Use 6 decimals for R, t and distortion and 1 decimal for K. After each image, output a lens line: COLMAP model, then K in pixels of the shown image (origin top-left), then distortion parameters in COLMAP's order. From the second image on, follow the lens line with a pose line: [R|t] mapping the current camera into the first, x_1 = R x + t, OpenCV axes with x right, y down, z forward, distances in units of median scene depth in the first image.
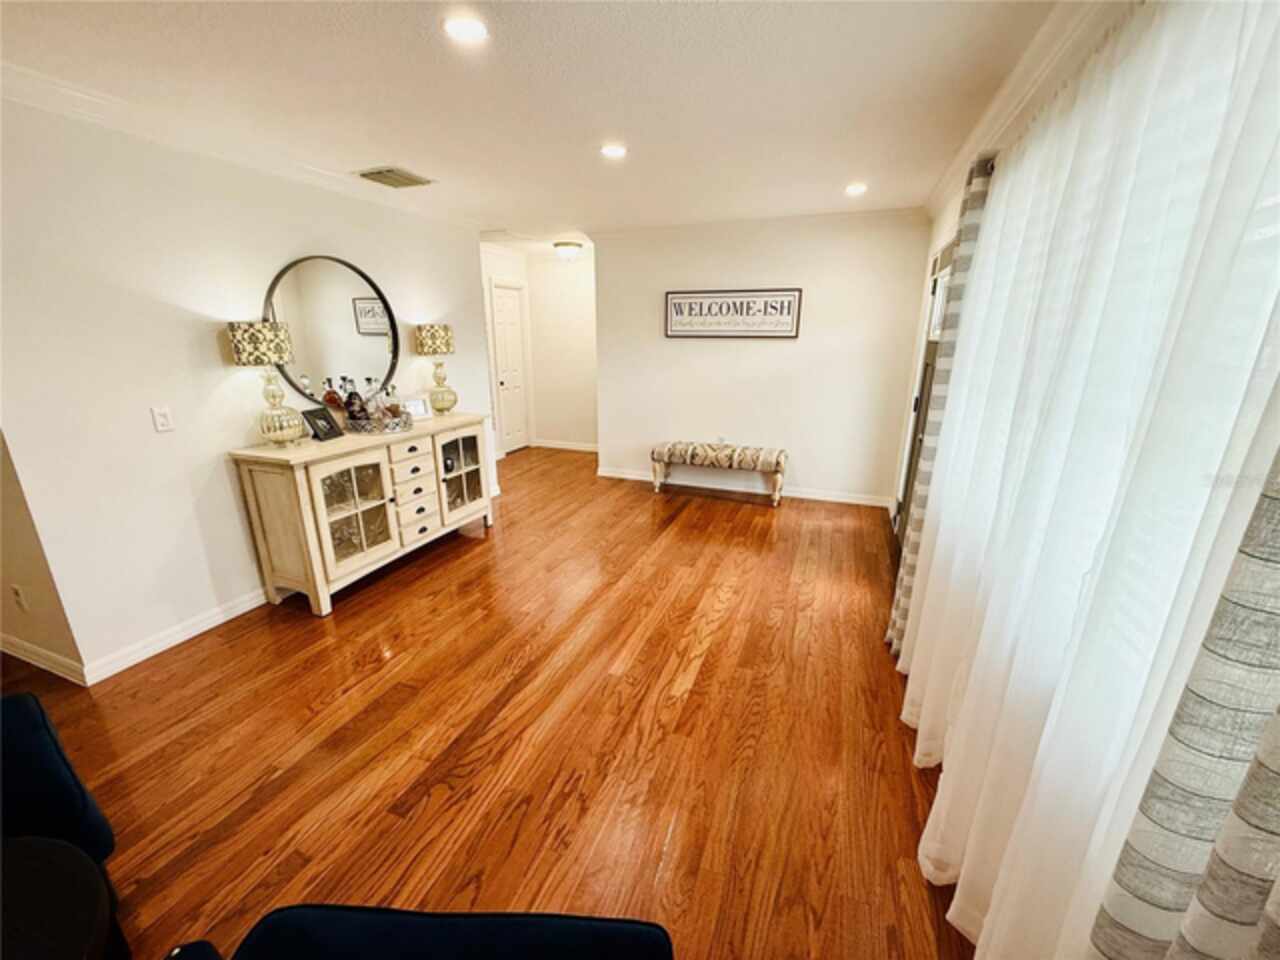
lens RADIAL K [[511.0, 0, 645.8], [0, 511.0, 475.9], [0, 0, 1]] dist [0.006145, -0.000132]
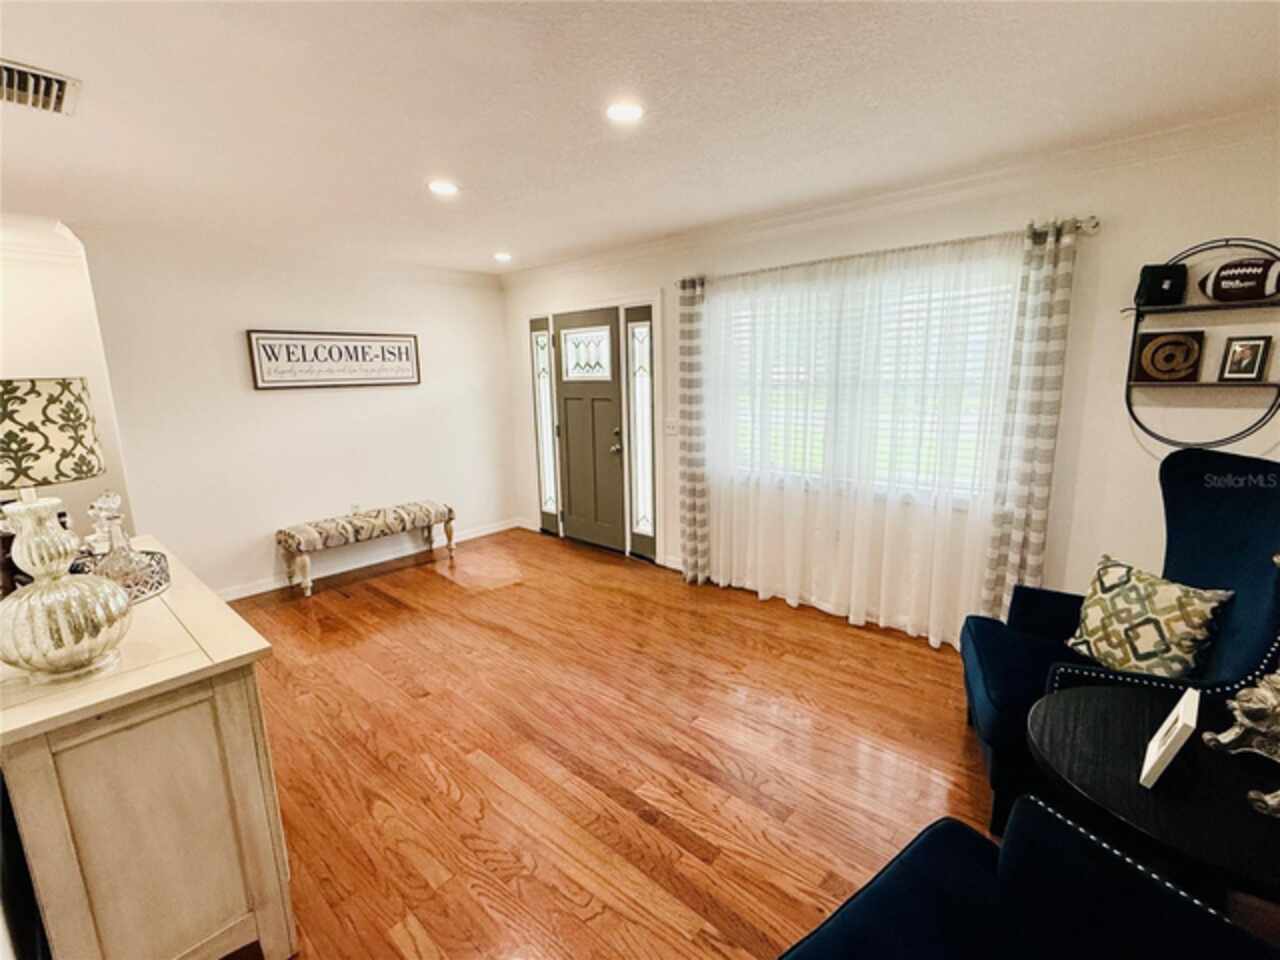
lens RADIAL K [[560.3, 0, 638.4], [0, 560.3, 487.5], [0, 0, 1]] dist [-0.019858, 0.001360]
pose [[0.356259, -0.199867, 0.912761, -0.551626], [0.278282, 0.955222, 0.100548, -0.070827], [-0.891986, 0.218184, 0.395926, 0.244757]]
